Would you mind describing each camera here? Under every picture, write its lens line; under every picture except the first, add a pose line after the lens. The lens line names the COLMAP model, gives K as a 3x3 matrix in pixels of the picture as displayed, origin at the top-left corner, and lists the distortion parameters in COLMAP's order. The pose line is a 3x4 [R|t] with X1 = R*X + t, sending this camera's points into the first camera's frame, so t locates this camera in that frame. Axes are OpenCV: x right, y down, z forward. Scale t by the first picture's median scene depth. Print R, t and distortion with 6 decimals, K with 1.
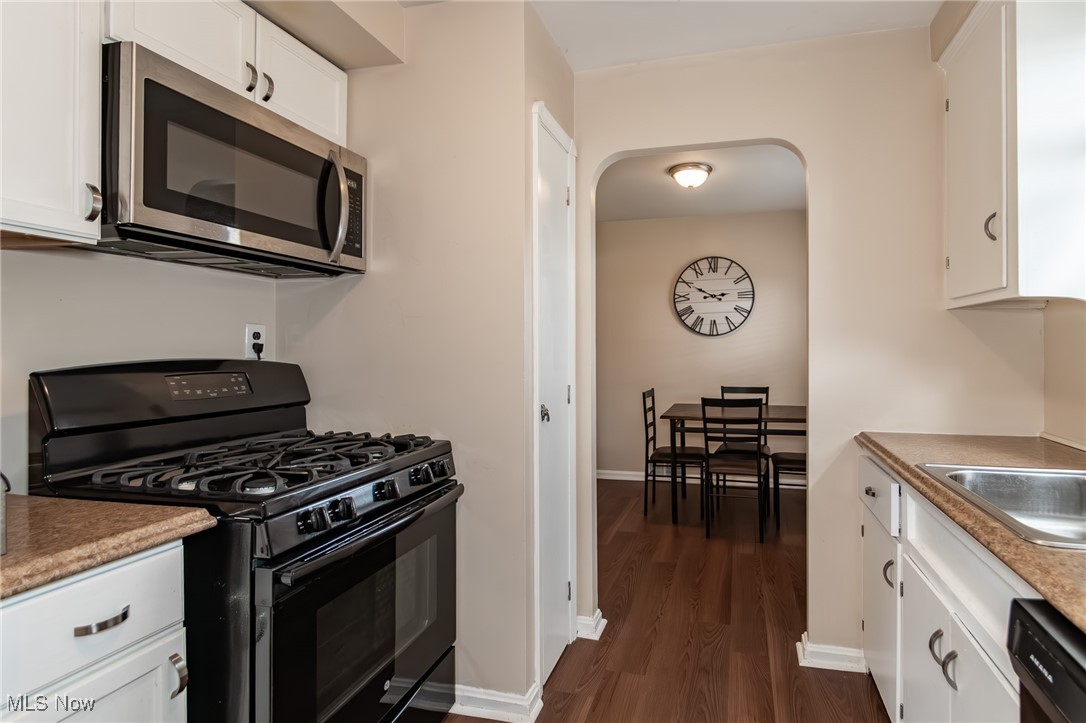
lens RADIAL K [[508.8, 0, 587.0], [0, 508.8, 347.7], [0, 0, 1]] dist [-0.000868, -0.000235]
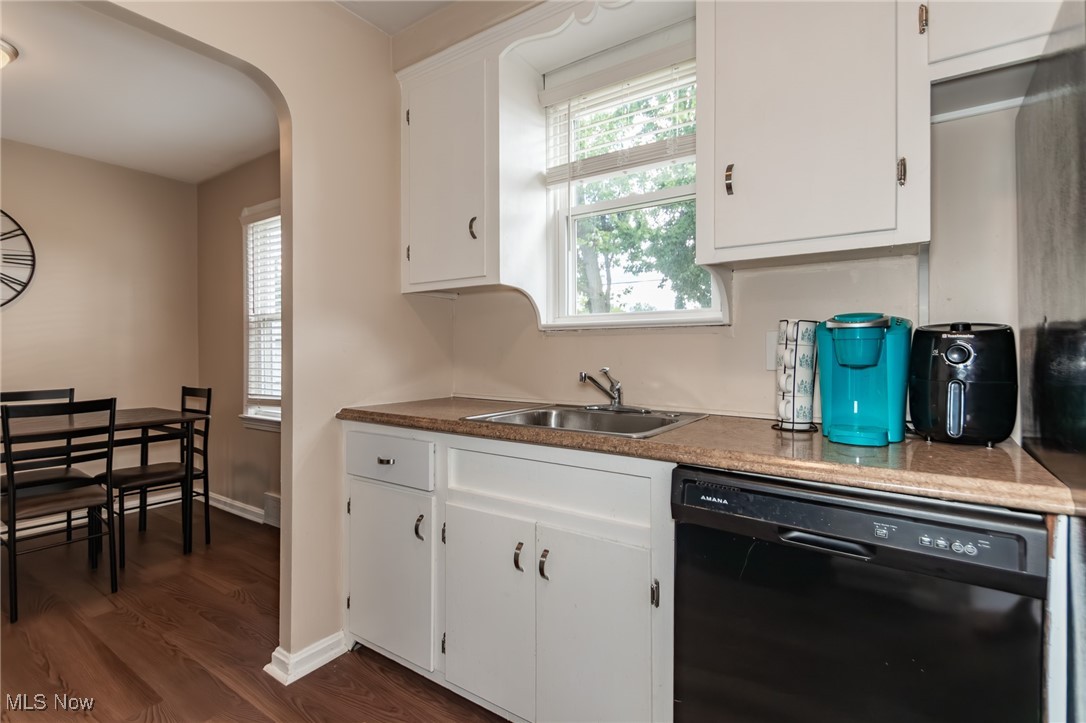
lens RADIAL K [[515.7, 0, 542.1], [0, 515.7, 347.1], [0, 0, 1]] dist [0.000675, 0.000081]
pose [[0.372994, 0.005925, 0.927815, -0.136905], [-0.005500, 0.999976, -0.004175, 0.026553], [-0.927817, -0.003546, 0.373018, 0.150582]]
